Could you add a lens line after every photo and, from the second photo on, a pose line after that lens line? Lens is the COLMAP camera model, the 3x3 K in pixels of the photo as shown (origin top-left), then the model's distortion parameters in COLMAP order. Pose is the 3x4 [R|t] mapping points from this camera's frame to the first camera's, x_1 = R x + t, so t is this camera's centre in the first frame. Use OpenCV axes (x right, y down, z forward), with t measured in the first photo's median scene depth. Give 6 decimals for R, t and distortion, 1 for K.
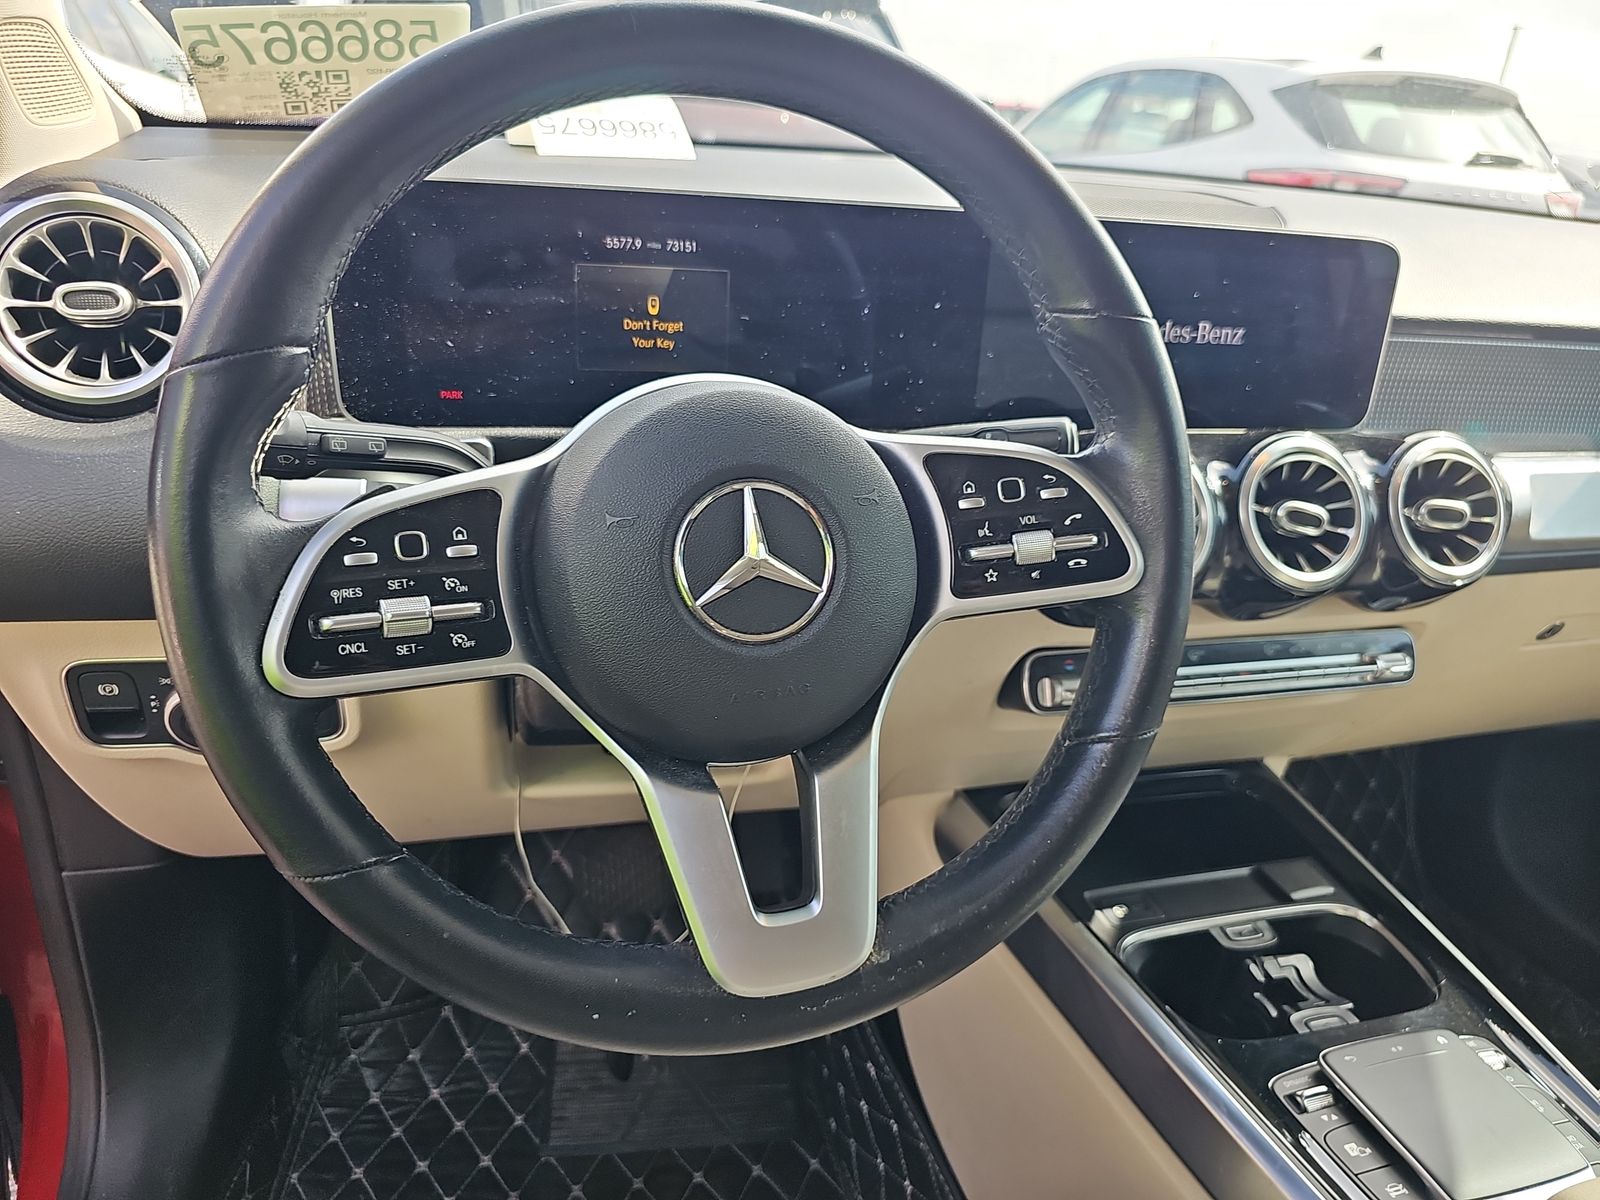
lens RADIAL K [[1044.6, 0, 805.9], [0, 1044.6, 599.6], [0, 0, 1]] dist [0.035393, -0.046397]
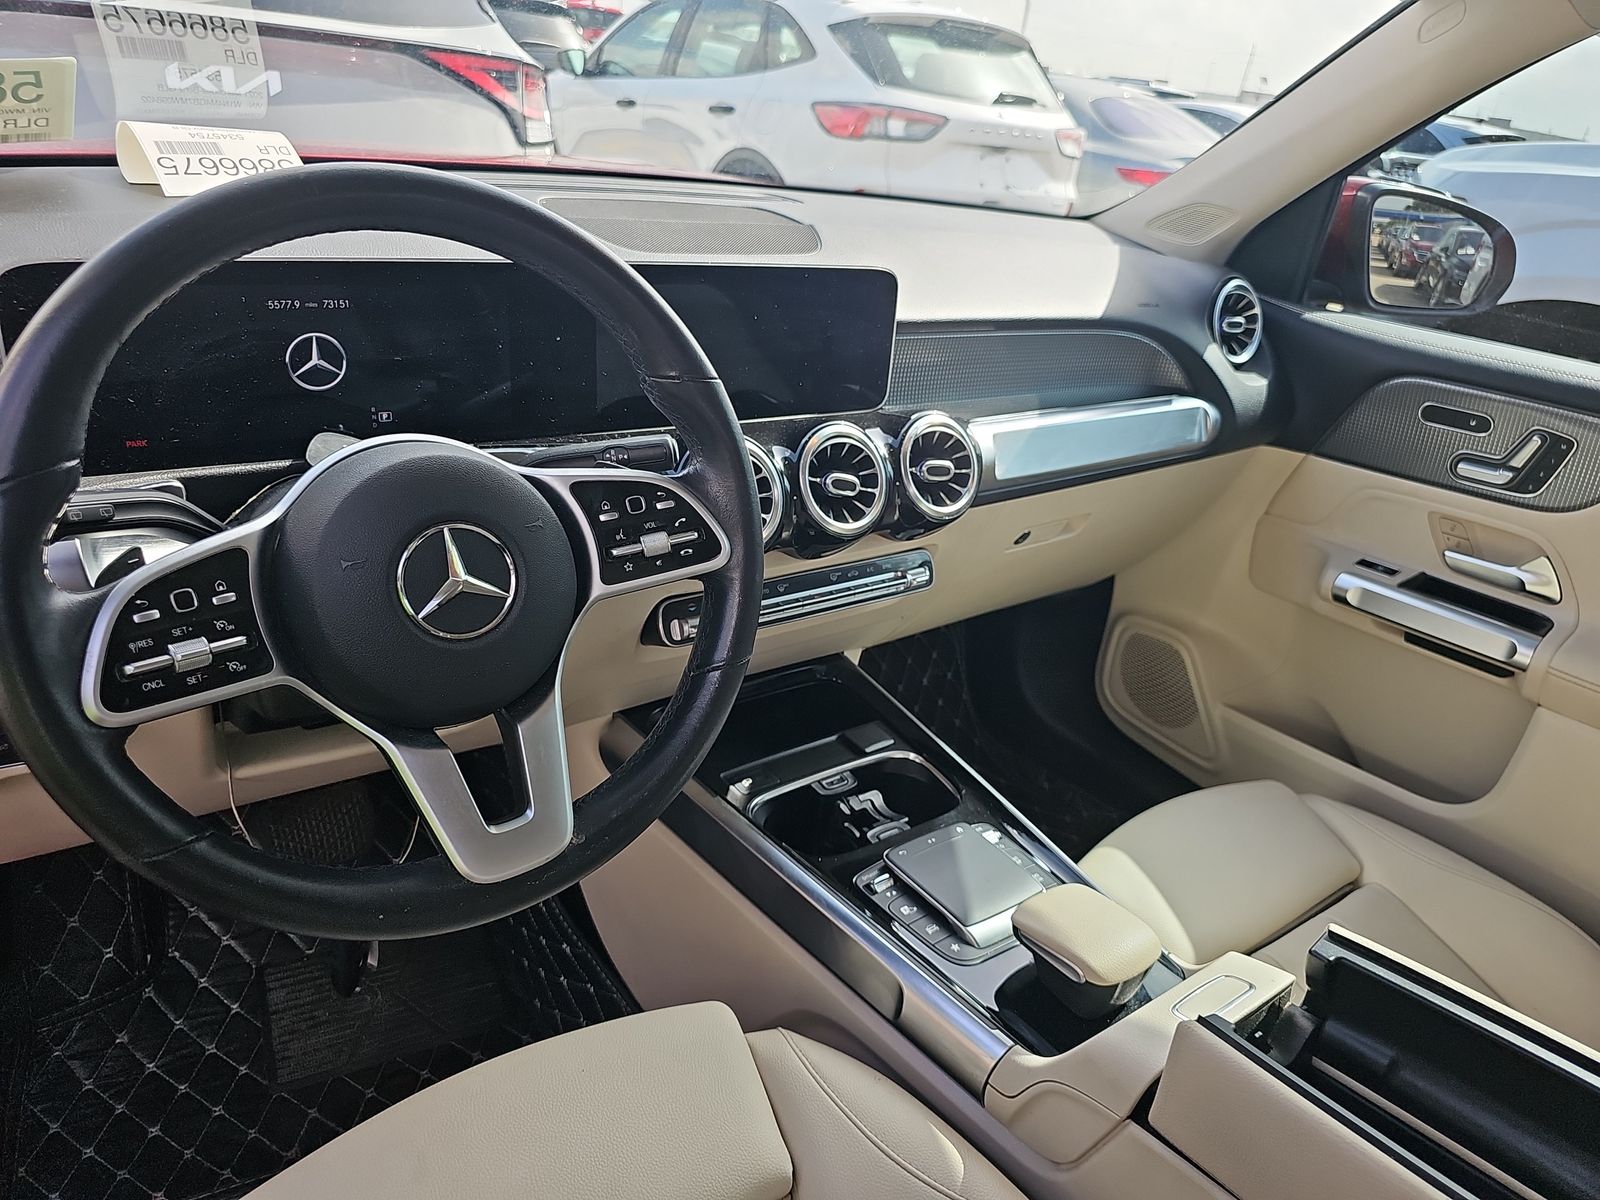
lens RADIAL K [[1044.6, 0, 805.9], [0, 1044.6, 599.6], [0, 0, 1]] dist [0.035393, -0.046397]
pose [[0.935511, -0.116296, 0.333607, -0.051579], [0.087869, 0.991188, 0.099124, -0.065769], [-0.342195, -0.063418, 0.937486, -0.283260]]
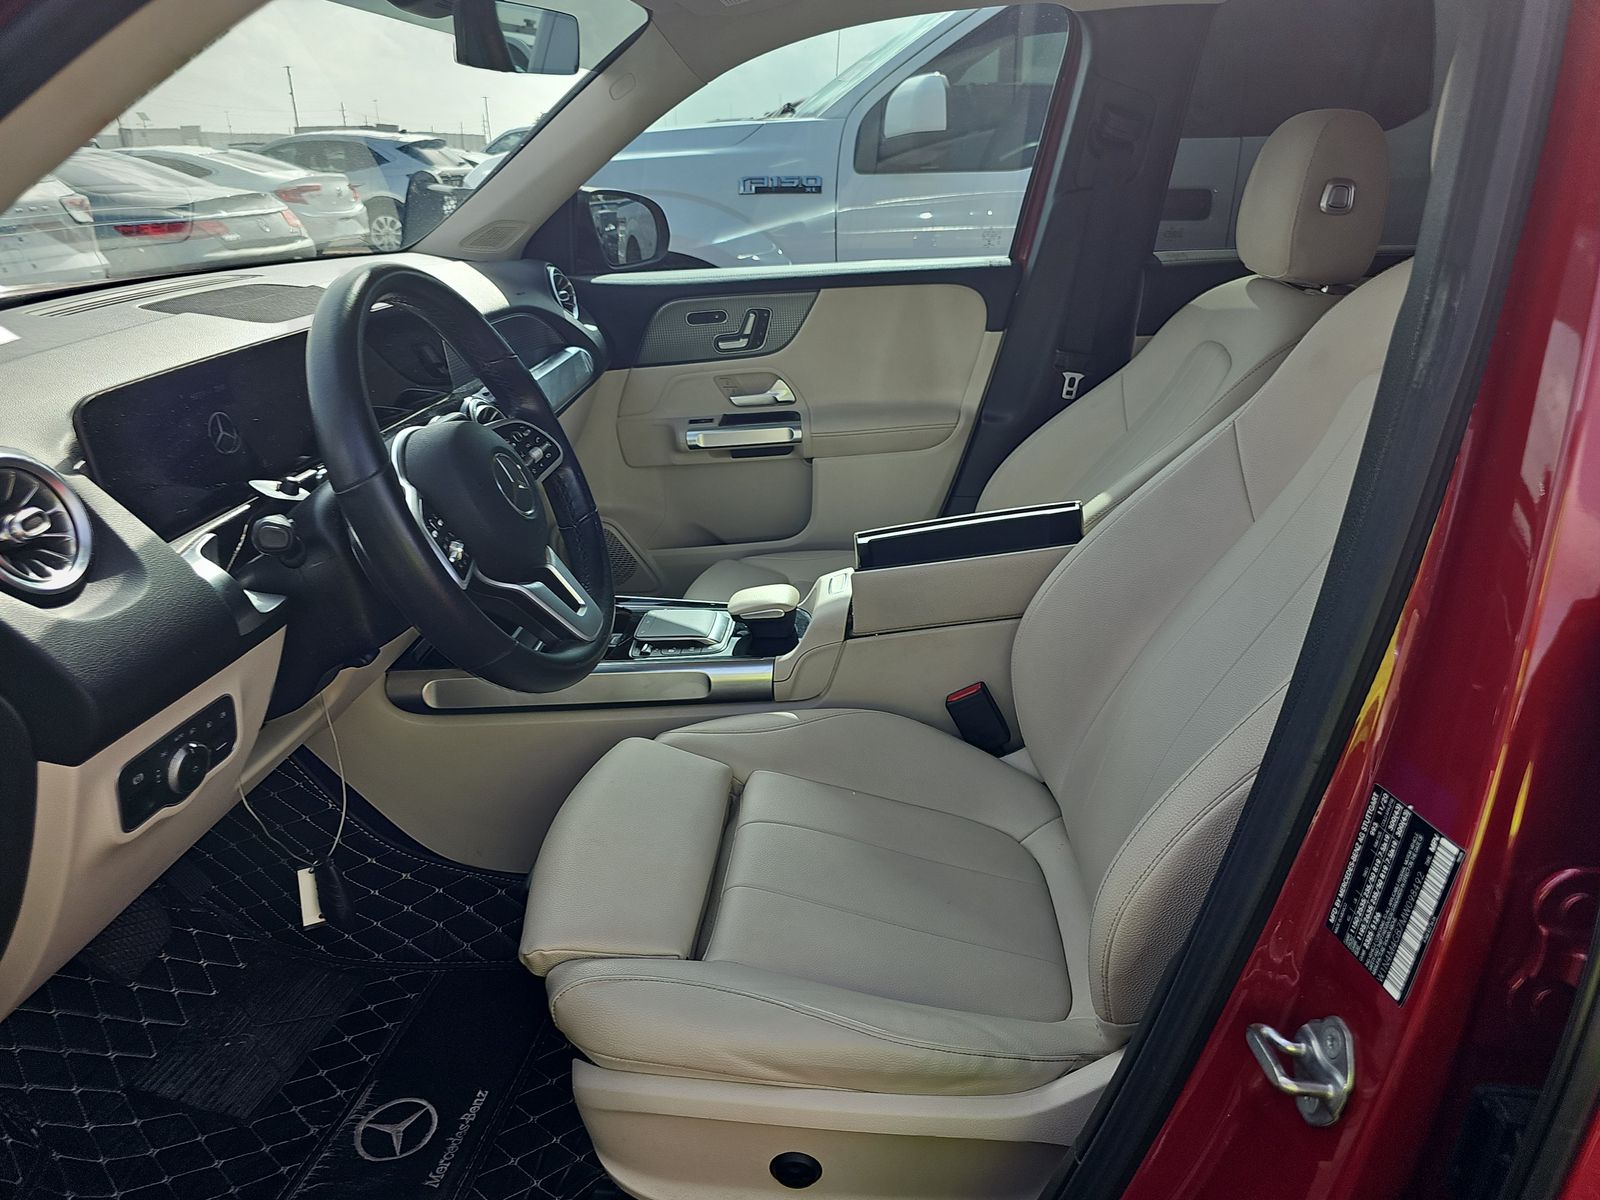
lens RADIAL K [[1079.1, 0, 769.1], [0, 1079.1, 596.6], [0, 0, 1]] dist [0.022356, -0.053658]
pose [[0.366412, -0.416961, 0.831797, -1.234964], [0.411986, 0.874265, 0.256766, -0.121148], [-0.834272, 0.248606, 0.492123, -0.407995]]
